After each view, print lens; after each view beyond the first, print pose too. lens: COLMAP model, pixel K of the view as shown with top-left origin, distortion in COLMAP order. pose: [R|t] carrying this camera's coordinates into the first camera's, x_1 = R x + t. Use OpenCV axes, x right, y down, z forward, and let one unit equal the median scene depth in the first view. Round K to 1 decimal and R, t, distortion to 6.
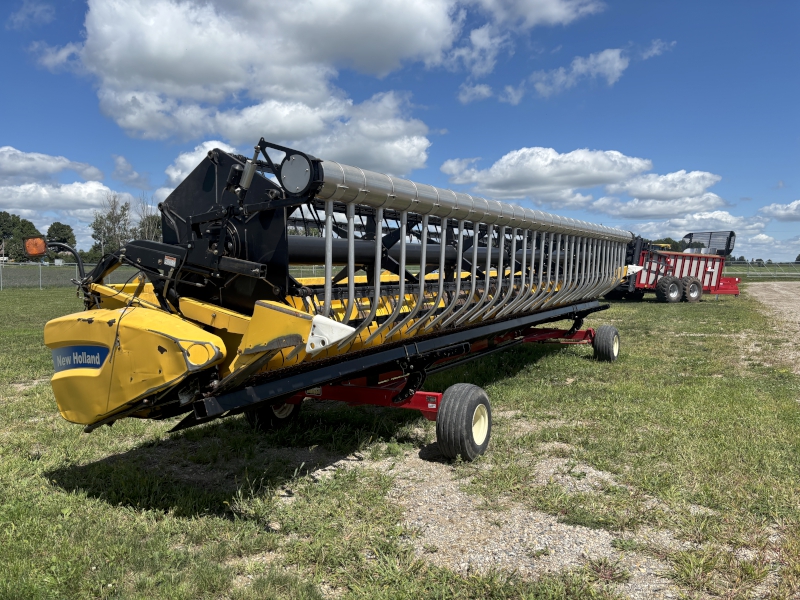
lens RADIAL K [[606.1, 0, 400.0], [0, 606.1, 300.0], [0, 0, 1]] dist [0.036577, -0.005490]
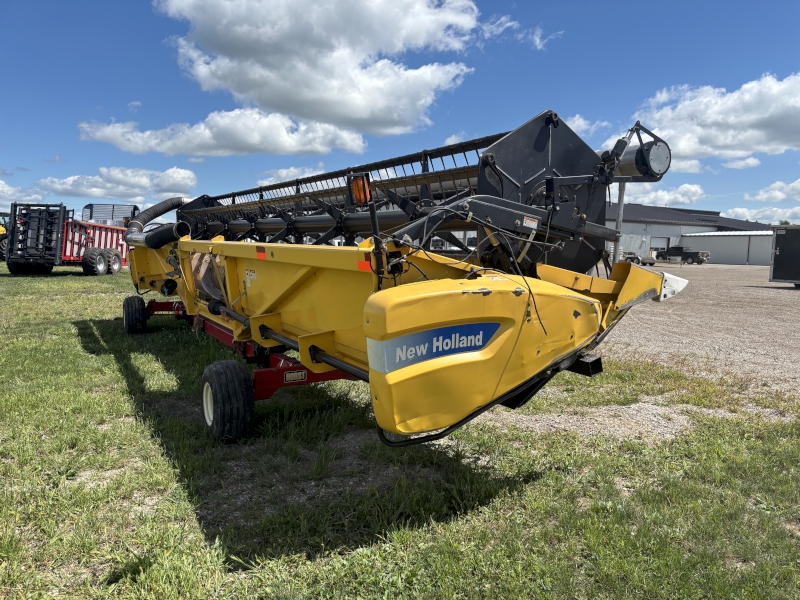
lens RADIAL K [[623.2, 0, 400.0], [0, 623.2, 300.0], [0, 0, 1]] dist [-0.002675, -0.004084]
pose [[0.495269, -0.065404, 0.866274, -1.028225], [0.028641, 0.997849, 0.058963, -0.006135], [-0.868268, -0.004391, 0.496077, 0.552321]]
